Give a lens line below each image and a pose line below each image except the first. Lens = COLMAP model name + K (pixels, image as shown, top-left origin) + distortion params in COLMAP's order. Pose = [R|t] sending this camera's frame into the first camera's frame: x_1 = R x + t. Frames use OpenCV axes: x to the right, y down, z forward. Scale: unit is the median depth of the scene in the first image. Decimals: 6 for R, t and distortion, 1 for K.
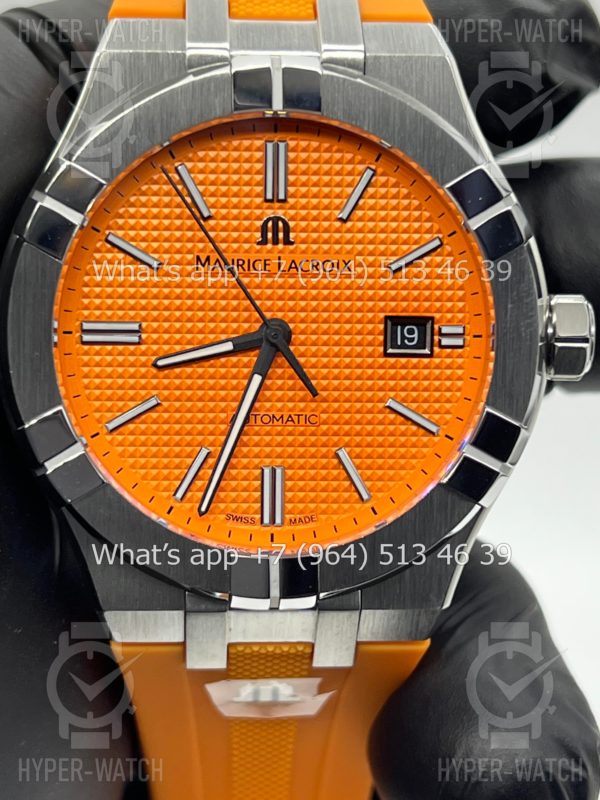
lens RADIAL K [[1912.3, 0, 295.6], [0, 1912.3, 394.5], [0, 0, 1]] dist [0.218128, 0.000000]
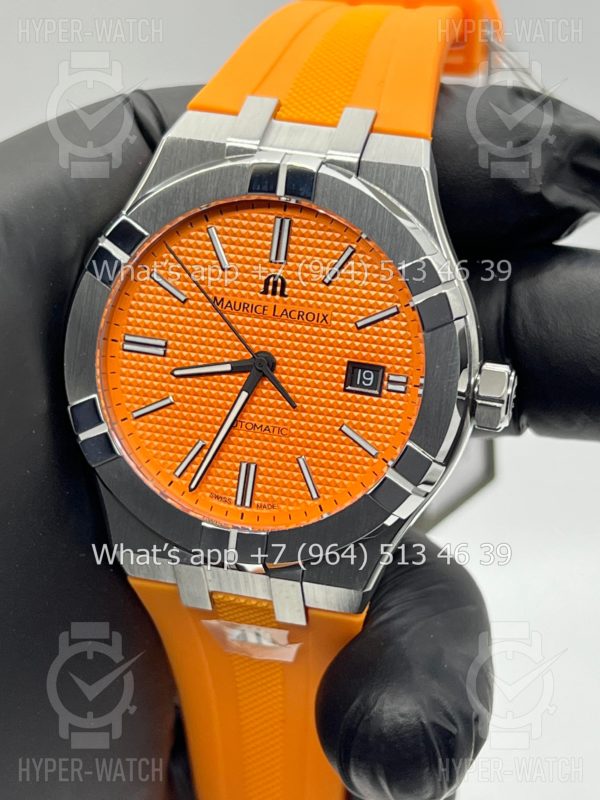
lens RADIAL K [[1912.3, 0, 299.5], [0, 1912.3, 402.8], [0, 0, 1]] dist [0.218128, 0.000000]
pose [[0.958217, 0.141956, -0.248333, 0.341845], [-0.138921, 0.989855, 0.029796, -0.046886], [0.250043, 0.005948, 0.968216, -0.263769]]
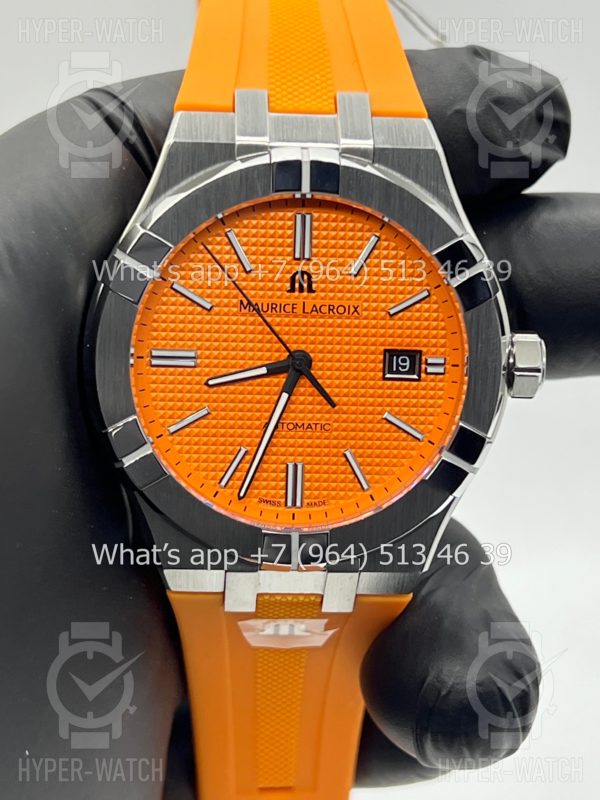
lens RADIAL K [[1912.3, 0, 302.0], [0, 1912.3, 400.8], [0, 0, 1]] dist [0.218128, 0.000000]
pose [[0.999736, 0.022700, 0.003569, -0.012890], [-0.022895, 0.997240, 0.070627, -0.096644], [-0.001956, -0.070690, 0.997496, -0.297753]]
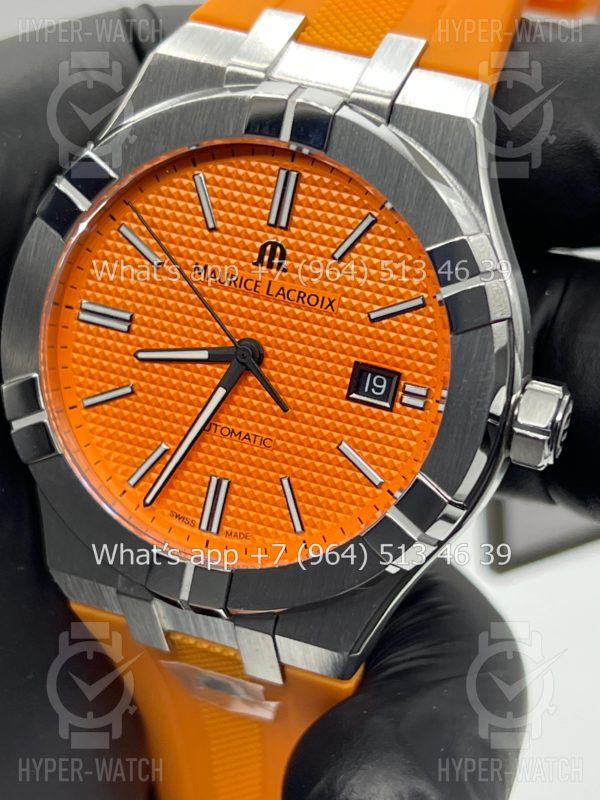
lens RADIAL K [[1912.3, 0, 302.7], [0, 1912.3, 402.6], [0, 0, 1]] dist [0.218128, 0.000000]
pose [[0.916855, 0.238025, -0.320502, 0.350598], [-0.222722, 0.971242, 0.084166, -0.098605], [0.331319, -0.005785, 0.943501, 0.039211]]
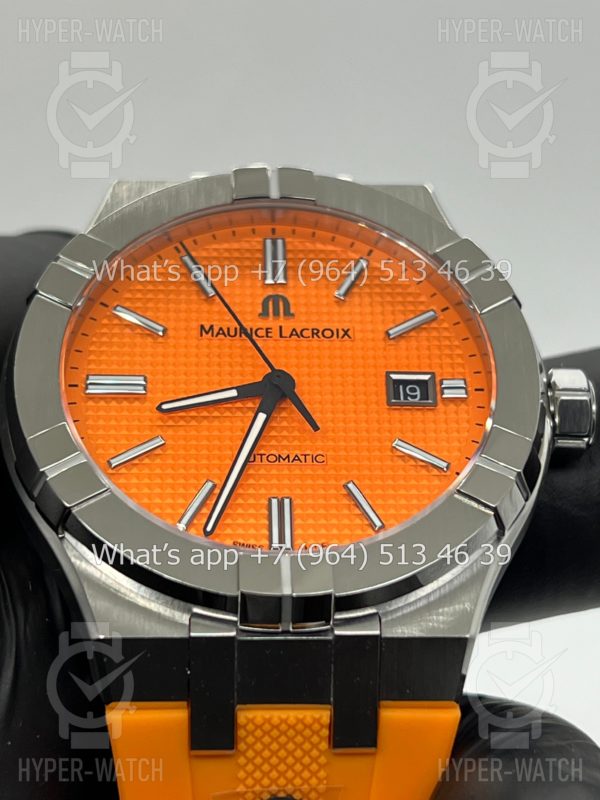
lens RADIAL K [[1912.3, 0, 300.8], [0, 1912.3, 399.9], [0, 0, 1]] dist [0.218128, 0.000000]
pose [[0.999330, -0.033626, 0.014465, -0.013885], [0.035670, 0.805722, -0.591218, 0.571653], [0.008226, 0.591338, 0.806382, 0.189043]]
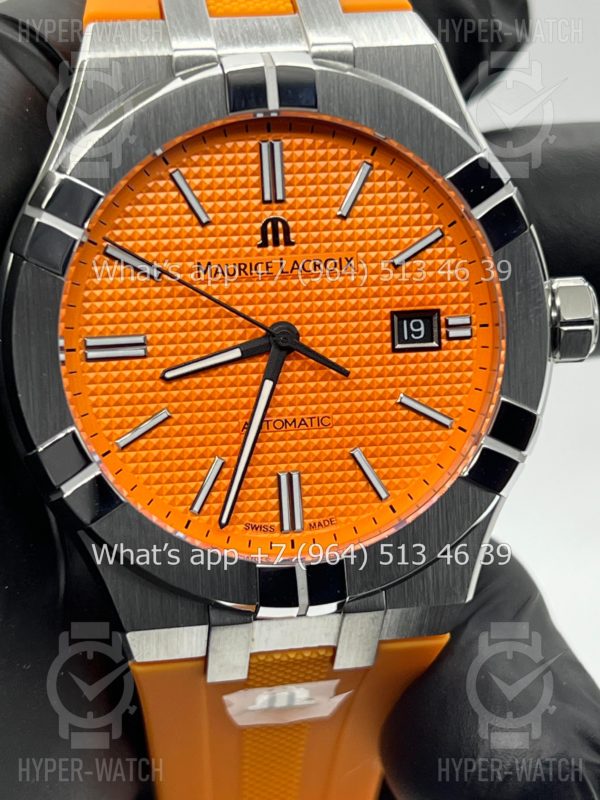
lens RADIAL K [[1912.3, 0, 297.5], [0, 1912.3, 403.1], [0, 0, 1]] dist [0.218128, 0.000000]
pose [[0.993475, -0.070440, 0.089693, -0.093263], [0.068717, 0.997390, 0.022158, -0.019144], [-0.091020, -0.015850, 0.995723, 0.021296]]
